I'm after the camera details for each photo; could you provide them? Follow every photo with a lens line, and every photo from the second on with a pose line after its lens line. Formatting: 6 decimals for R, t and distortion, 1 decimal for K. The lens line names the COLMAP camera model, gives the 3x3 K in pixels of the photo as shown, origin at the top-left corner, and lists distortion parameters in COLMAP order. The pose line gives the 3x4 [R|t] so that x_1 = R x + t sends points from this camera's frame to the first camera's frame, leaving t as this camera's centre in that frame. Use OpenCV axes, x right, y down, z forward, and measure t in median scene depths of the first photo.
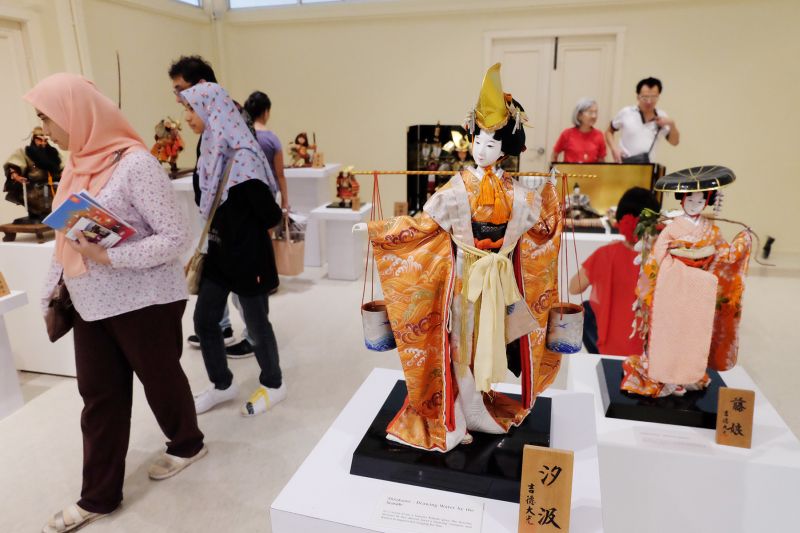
lens RADIAL K [[532.7, 0, 400.0], [0, 532.7, 266.5], [0, 0, 1]] dist [-0.001949, 0.001970]
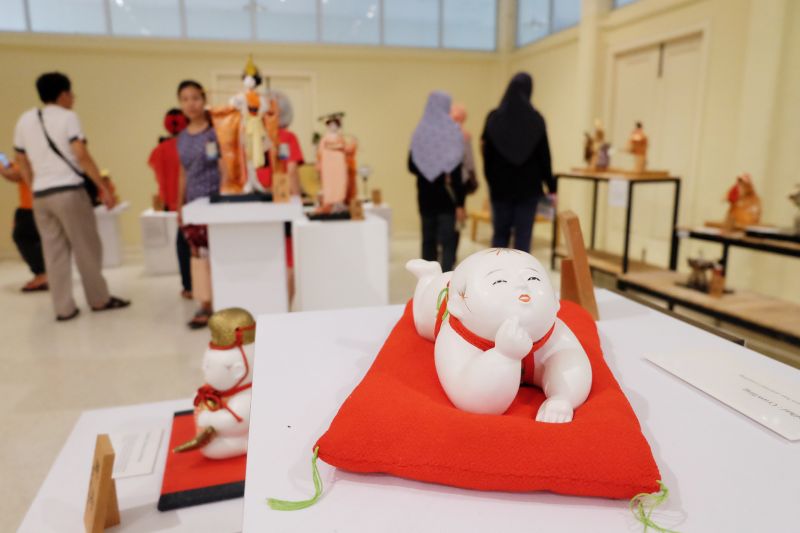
lens RADIAL K [[532.7, 0, 400.0], [0, 532.7, 266.5], [0, 0, 1]] dist [-0.001949, 0.001970]
pose [[0.878837, -0.092941, 0.467983, -0.447435], [0.133455, 0.989578, -0.054089, 0.820027], [-0.458078, 0.109991, 0.882081, -1.455391]]
